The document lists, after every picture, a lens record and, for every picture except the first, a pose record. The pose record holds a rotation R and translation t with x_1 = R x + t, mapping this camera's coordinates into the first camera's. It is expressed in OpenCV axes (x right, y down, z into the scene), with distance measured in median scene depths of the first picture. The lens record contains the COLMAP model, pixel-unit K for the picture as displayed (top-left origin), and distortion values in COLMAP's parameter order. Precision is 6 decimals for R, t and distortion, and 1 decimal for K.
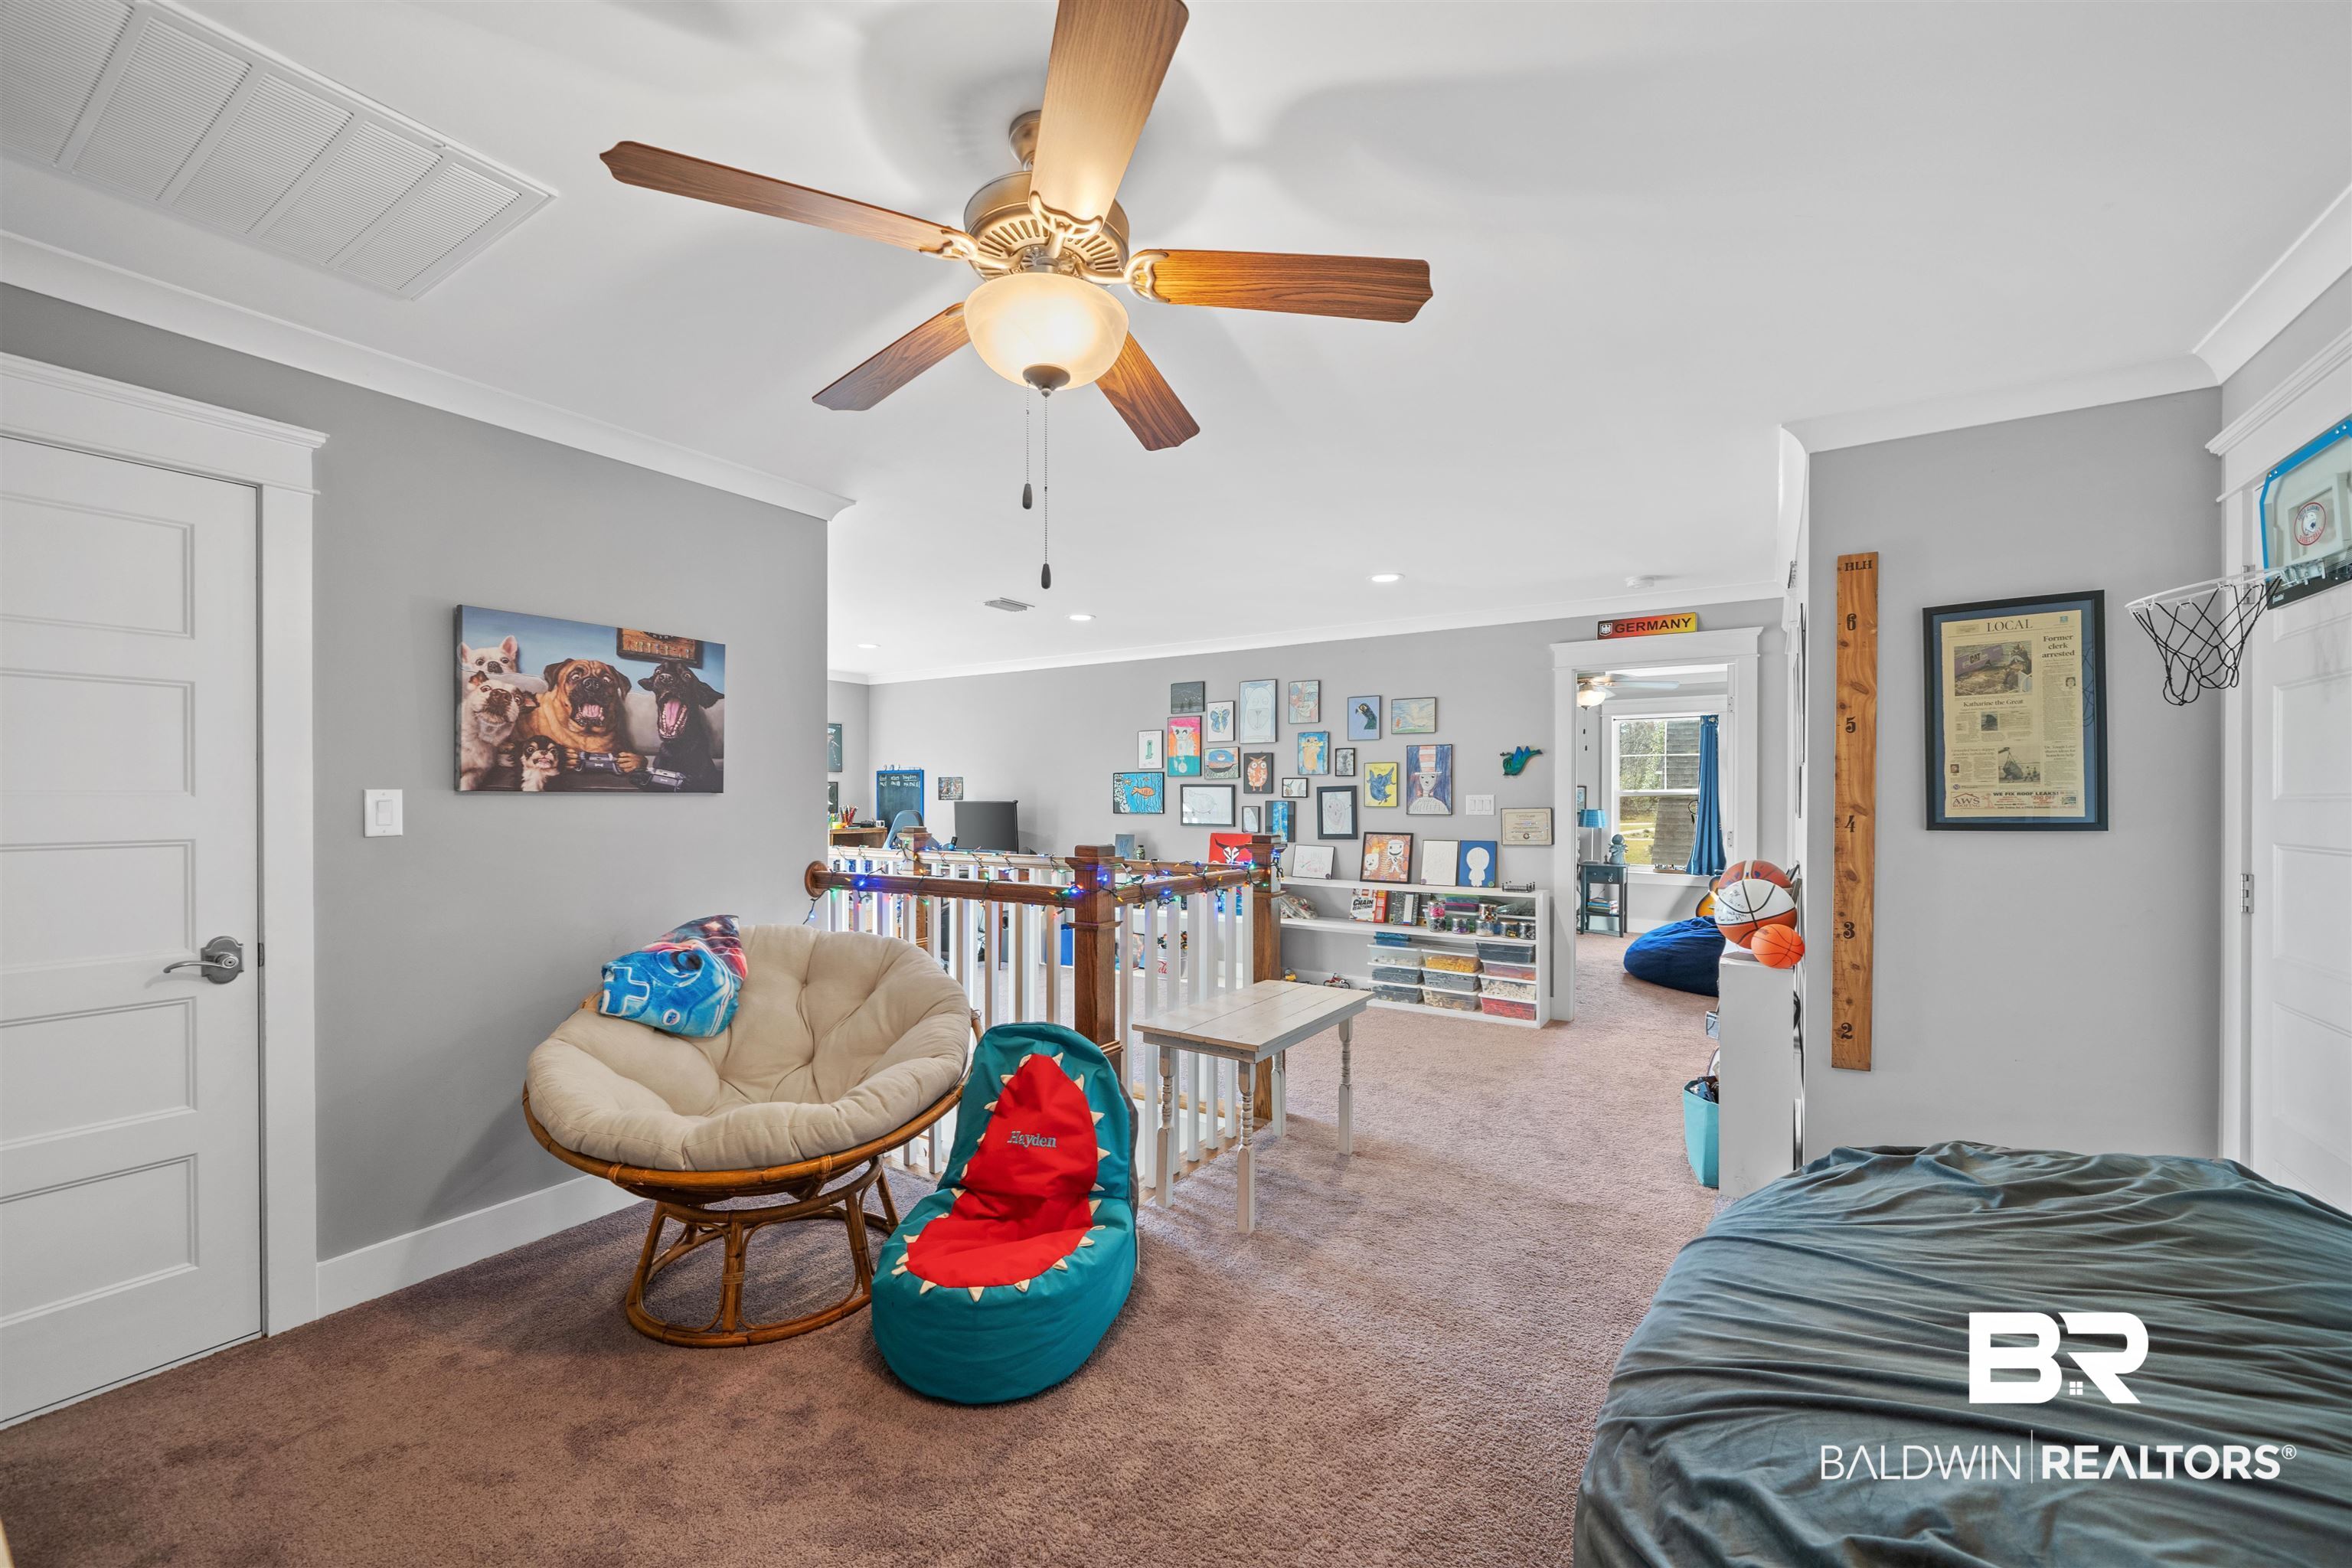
lens RADIAL K [[925.5, 0, 1173.6], [0, 925.5, 796.4], [0, 0, 1]] dist [-0.003193, 0.000127]
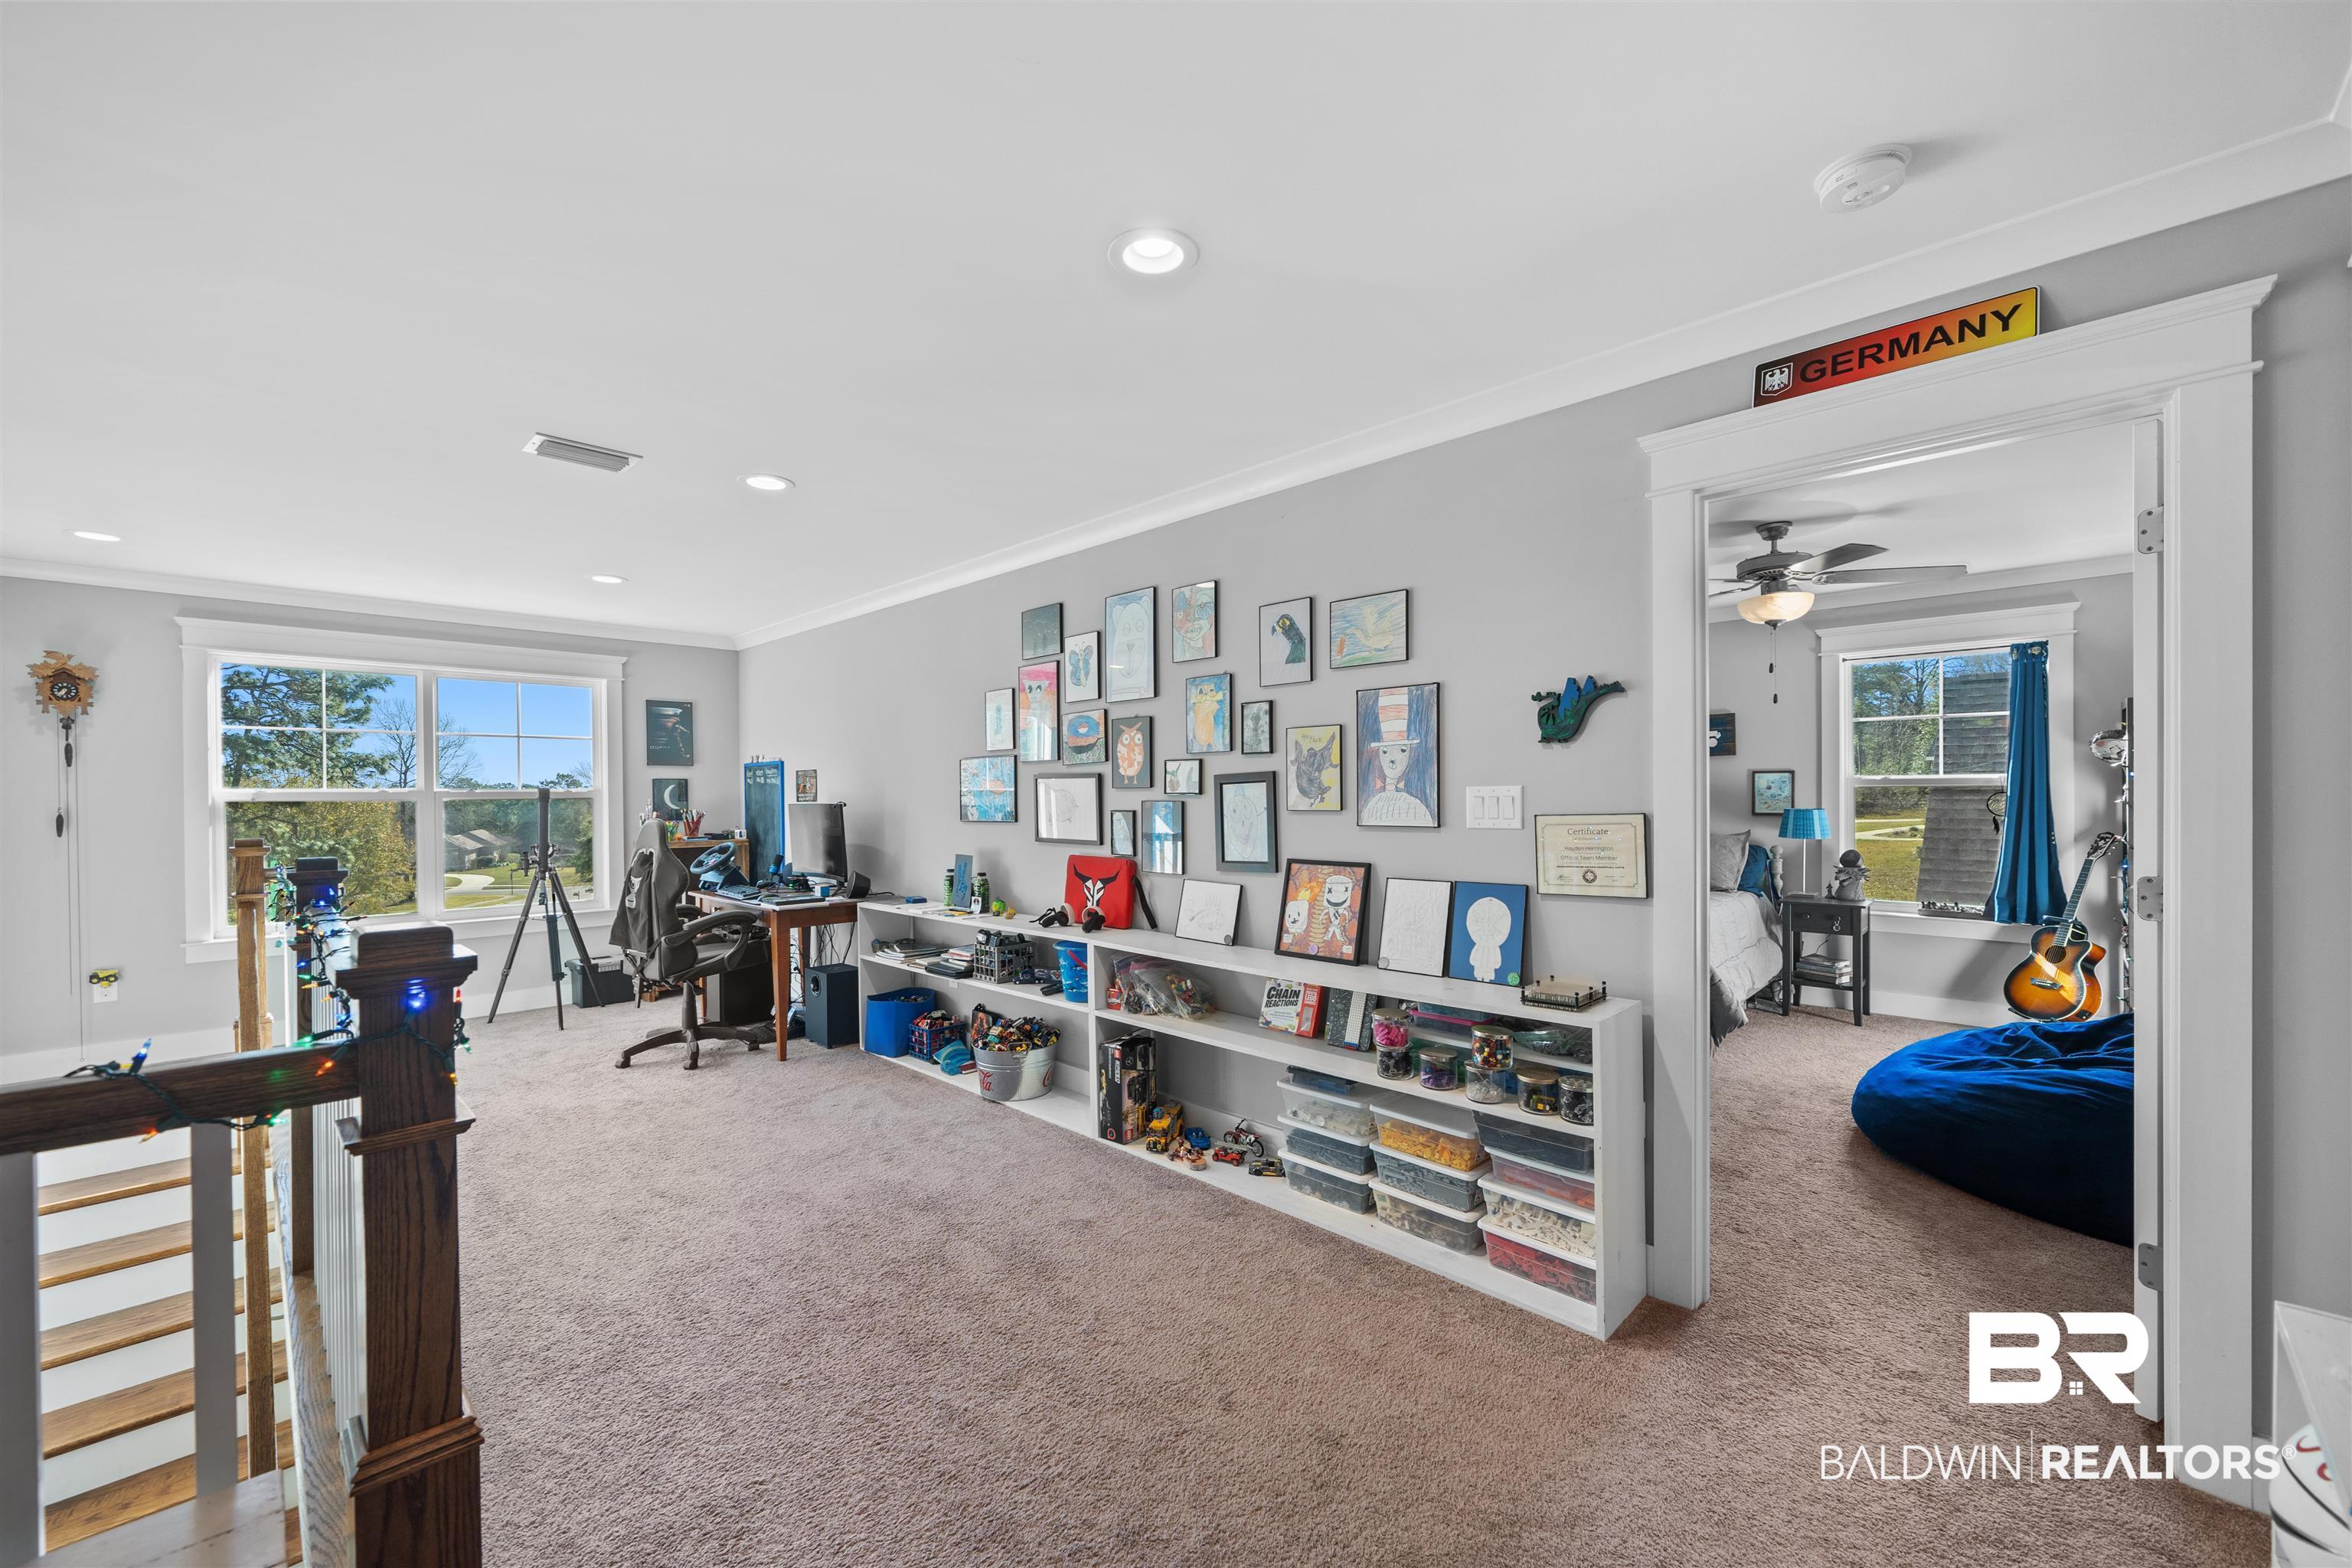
lens RADIAL K [[925.5, 0, 1174.0], [0, 925.5, 798.7], [0, 0, 1]] dist [-0.003193, 0.000127]
pose [[0.979268, -0.007882, -0.202417, 0.244818], [0.008897, 0.999952, 0.004106, 0.001451], [0.202375, -0.005821, 0.979291, 0.462683]]
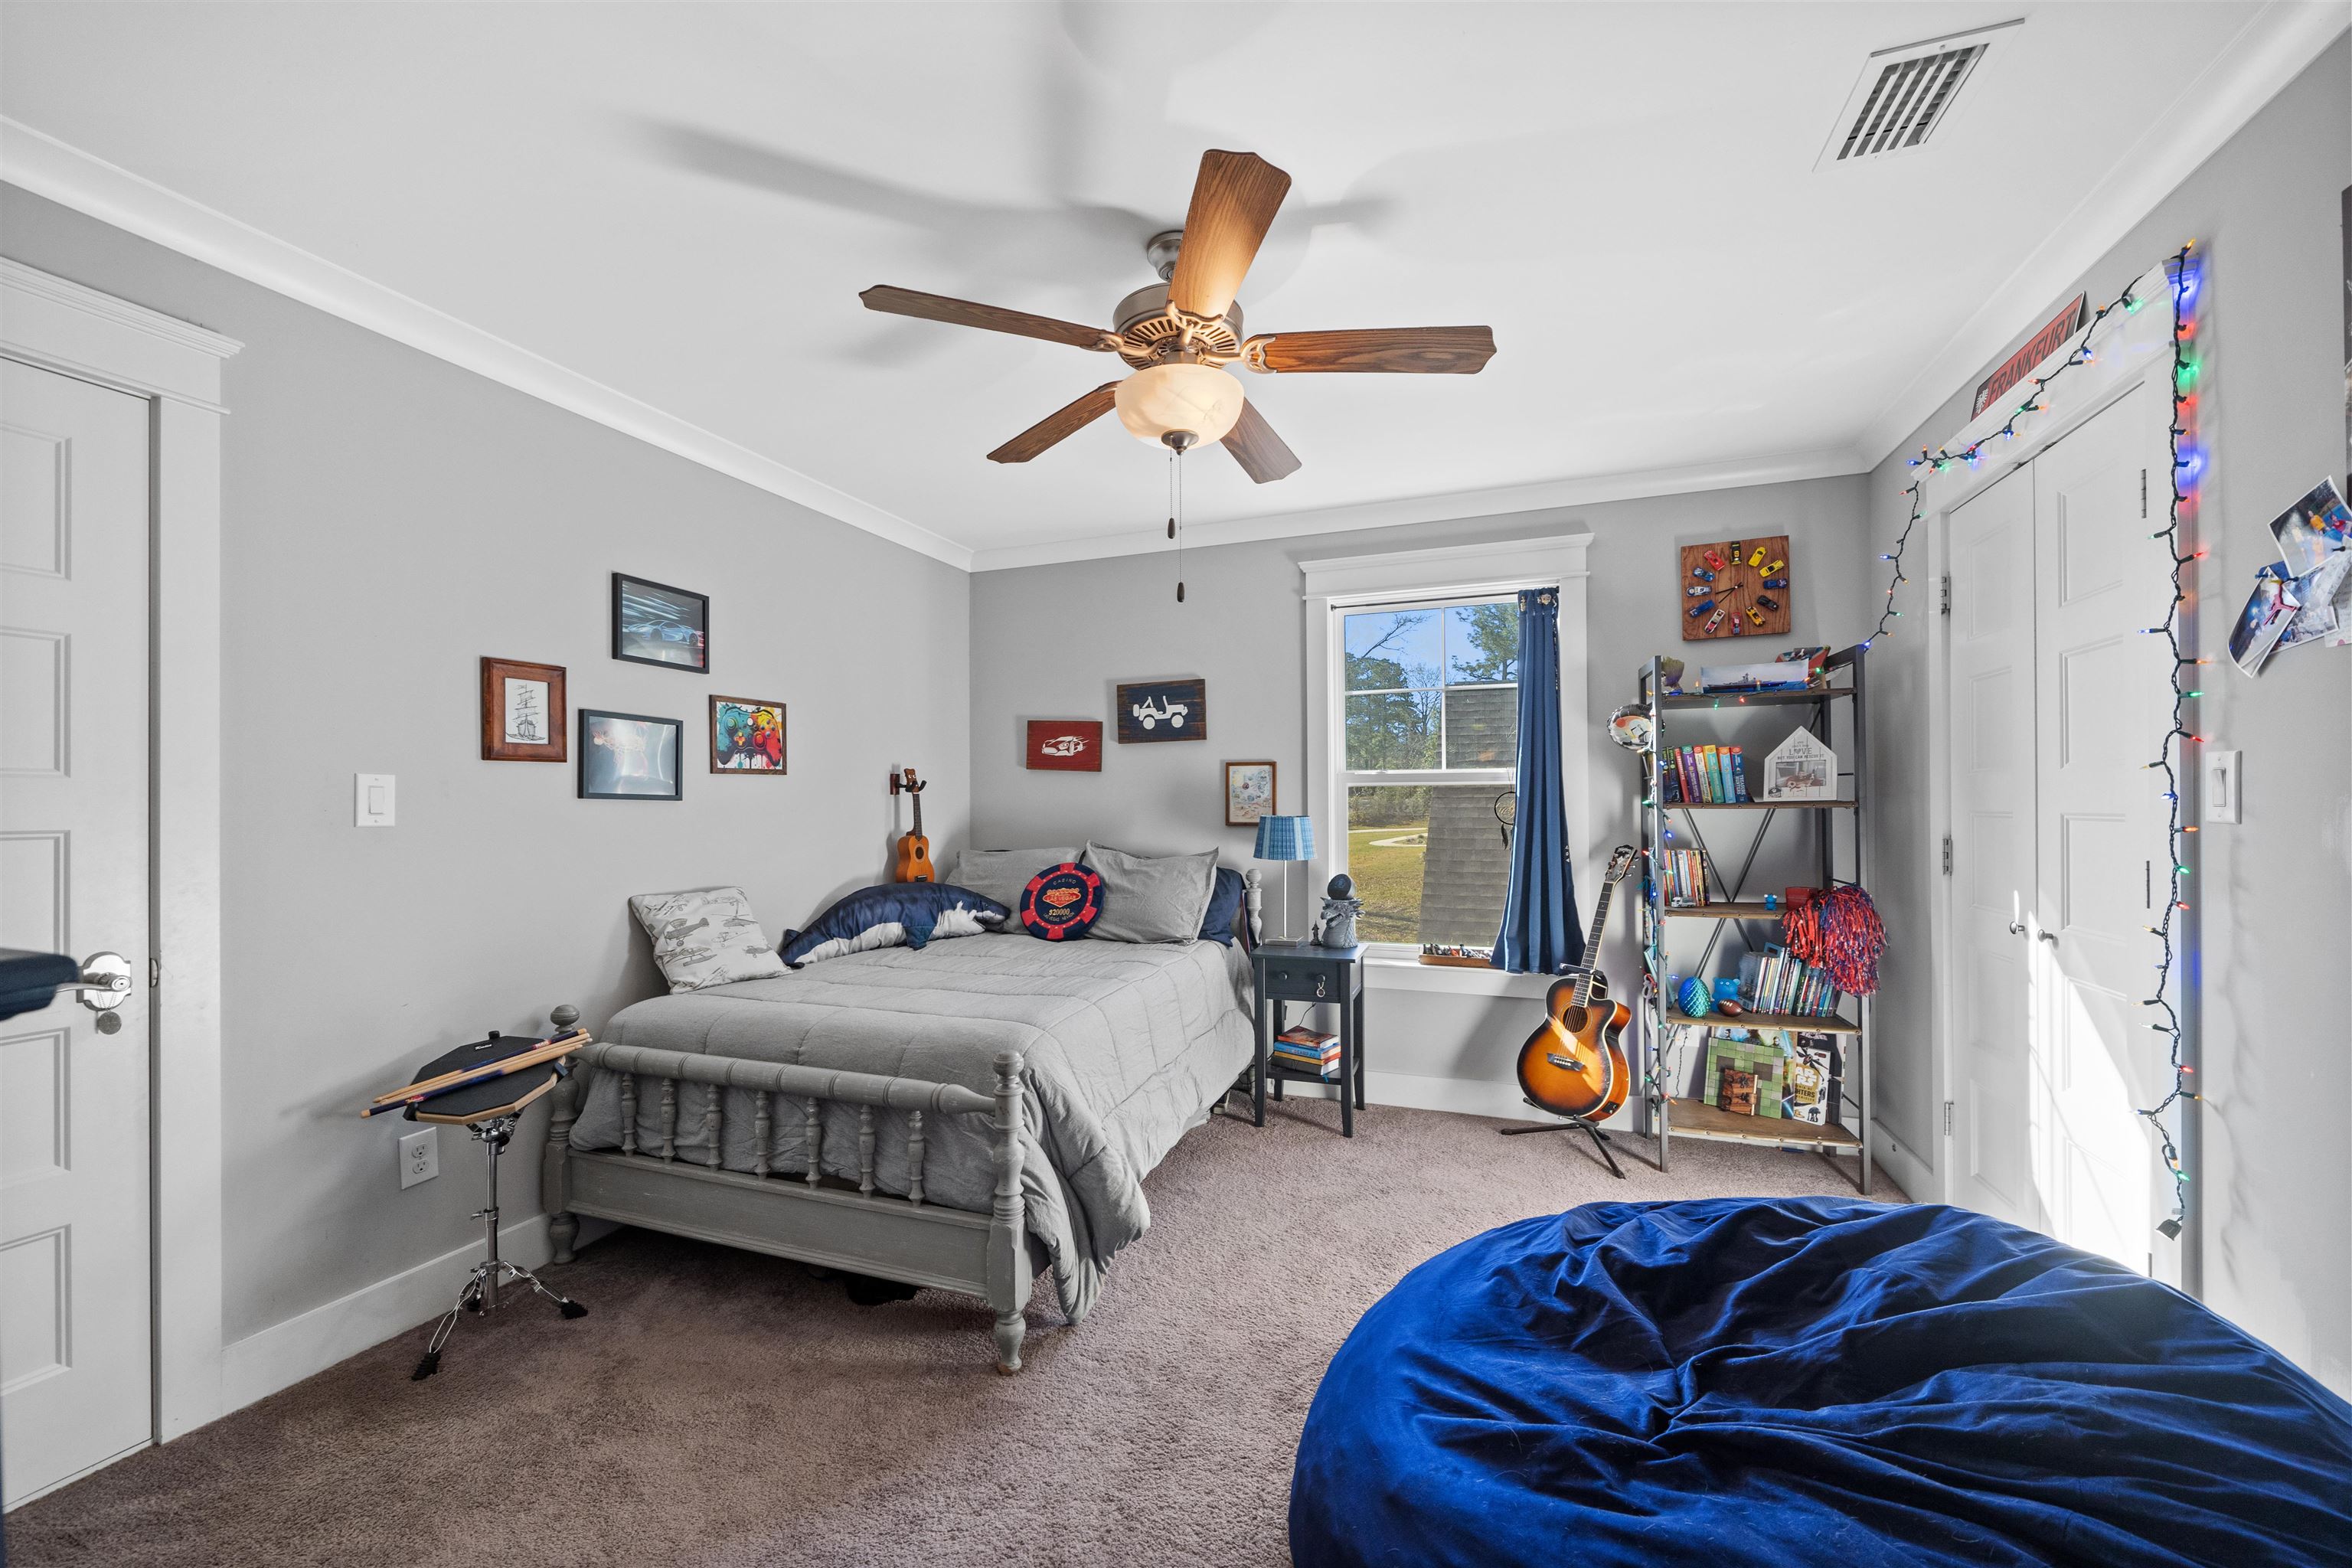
lens RADIAL K [[925.5, 0, 1178.6], [0, 925.5, 791.8], [0, 0, 1]] dist [-0.003193, 0.000127]
pose [[0.977014, -0.004014, 0.213138, 0.456425], [0.007237, 0.999871, -0.014343, 0.012487], [-0.213053, 0.015556, 0.976917, 0.865816]]
